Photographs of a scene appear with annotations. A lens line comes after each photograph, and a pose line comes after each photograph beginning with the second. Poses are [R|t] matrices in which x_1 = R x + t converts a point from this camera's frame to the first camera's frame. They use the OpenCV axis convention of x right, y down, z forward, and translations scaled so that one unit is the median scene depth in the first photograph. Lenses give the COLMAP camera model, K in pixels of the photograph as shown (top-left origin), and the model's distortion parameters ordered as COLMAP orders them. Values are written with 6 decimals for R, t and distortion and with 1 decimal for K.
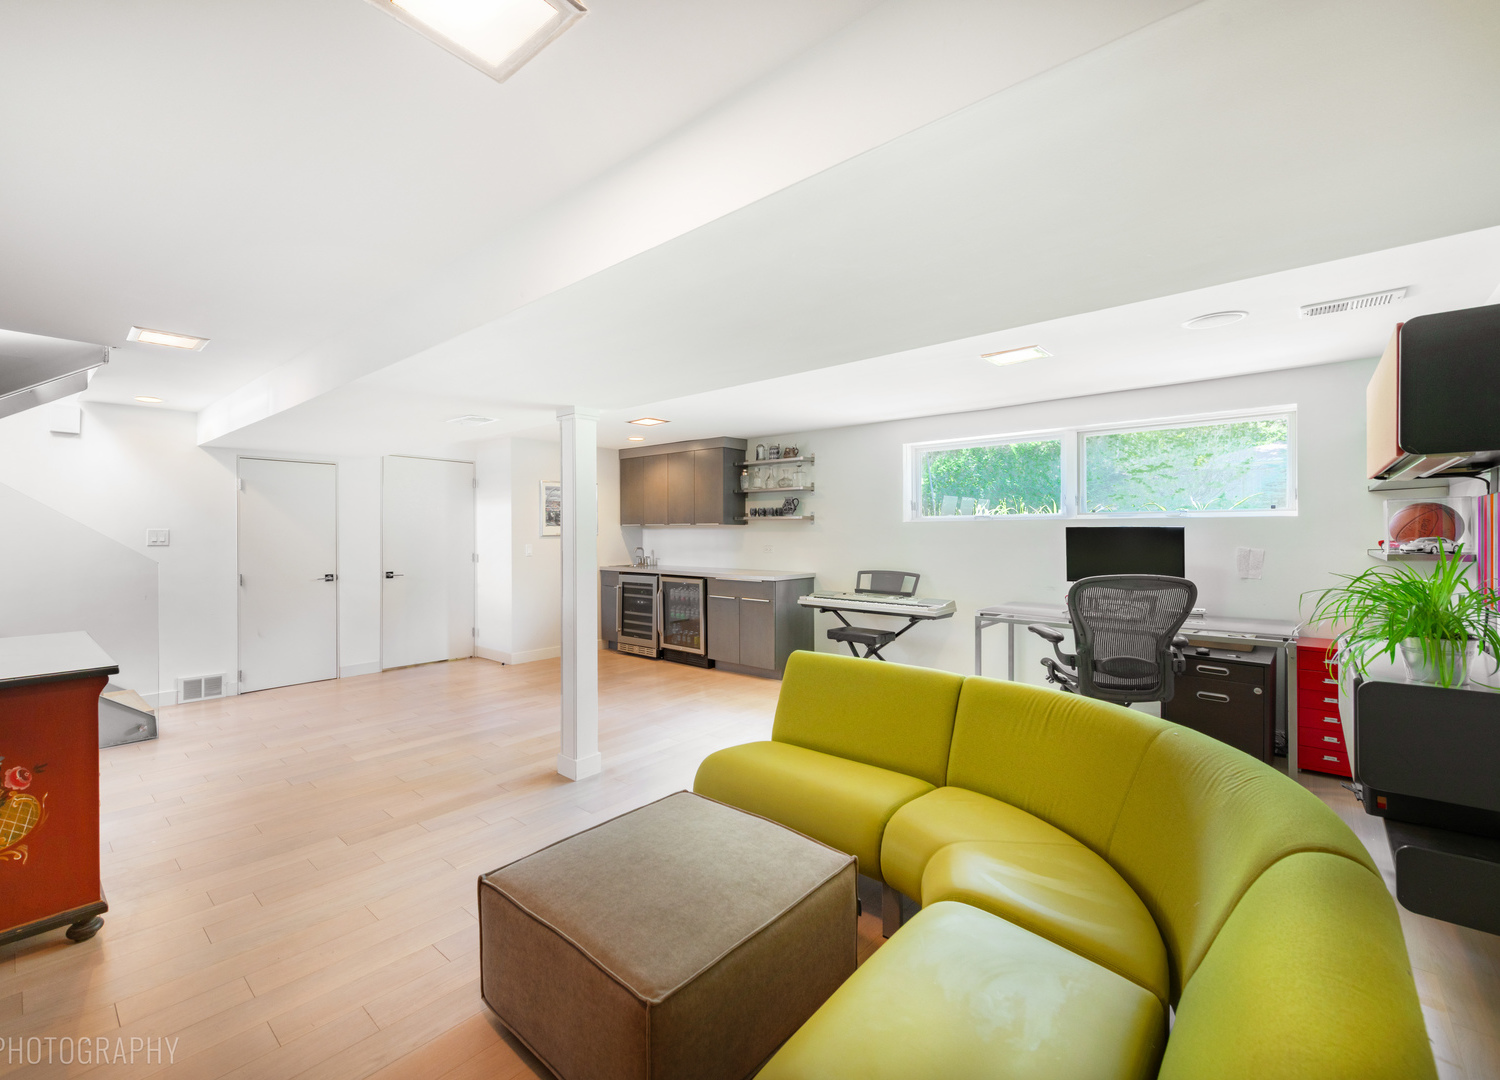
lens RADIAL K [[637.6, 0, 750.0], [0, 637.6, 540.0], [0, 0, 1]] dist [-0.000650, -0.000010]
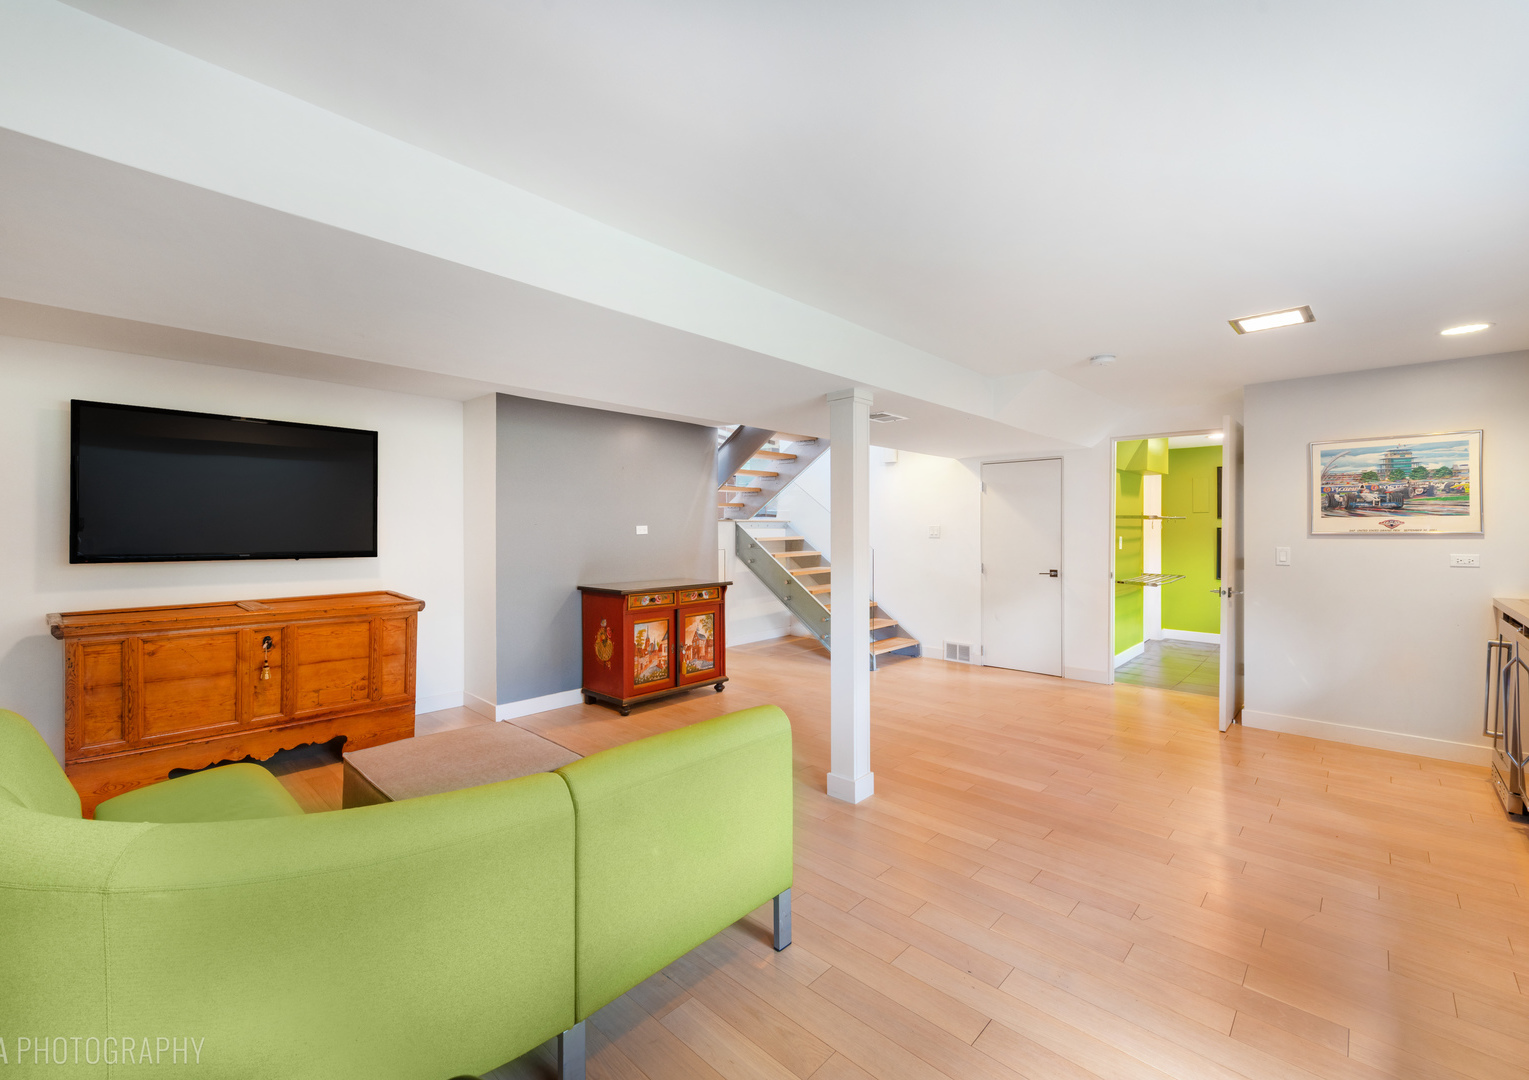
lens RADIAL K [[622.0, 0, 644.6], [0, 622.0, 532.7], [0, 0, 1]] dist [0.000458, 0.000013]
pose [[-0.135587, 0.008372, -0.990730, 0.385238], [-0.011411, 0.999885, 0.010011, -0.006690], [0.990700, 0.012663, -0.135476, 0.497846]]
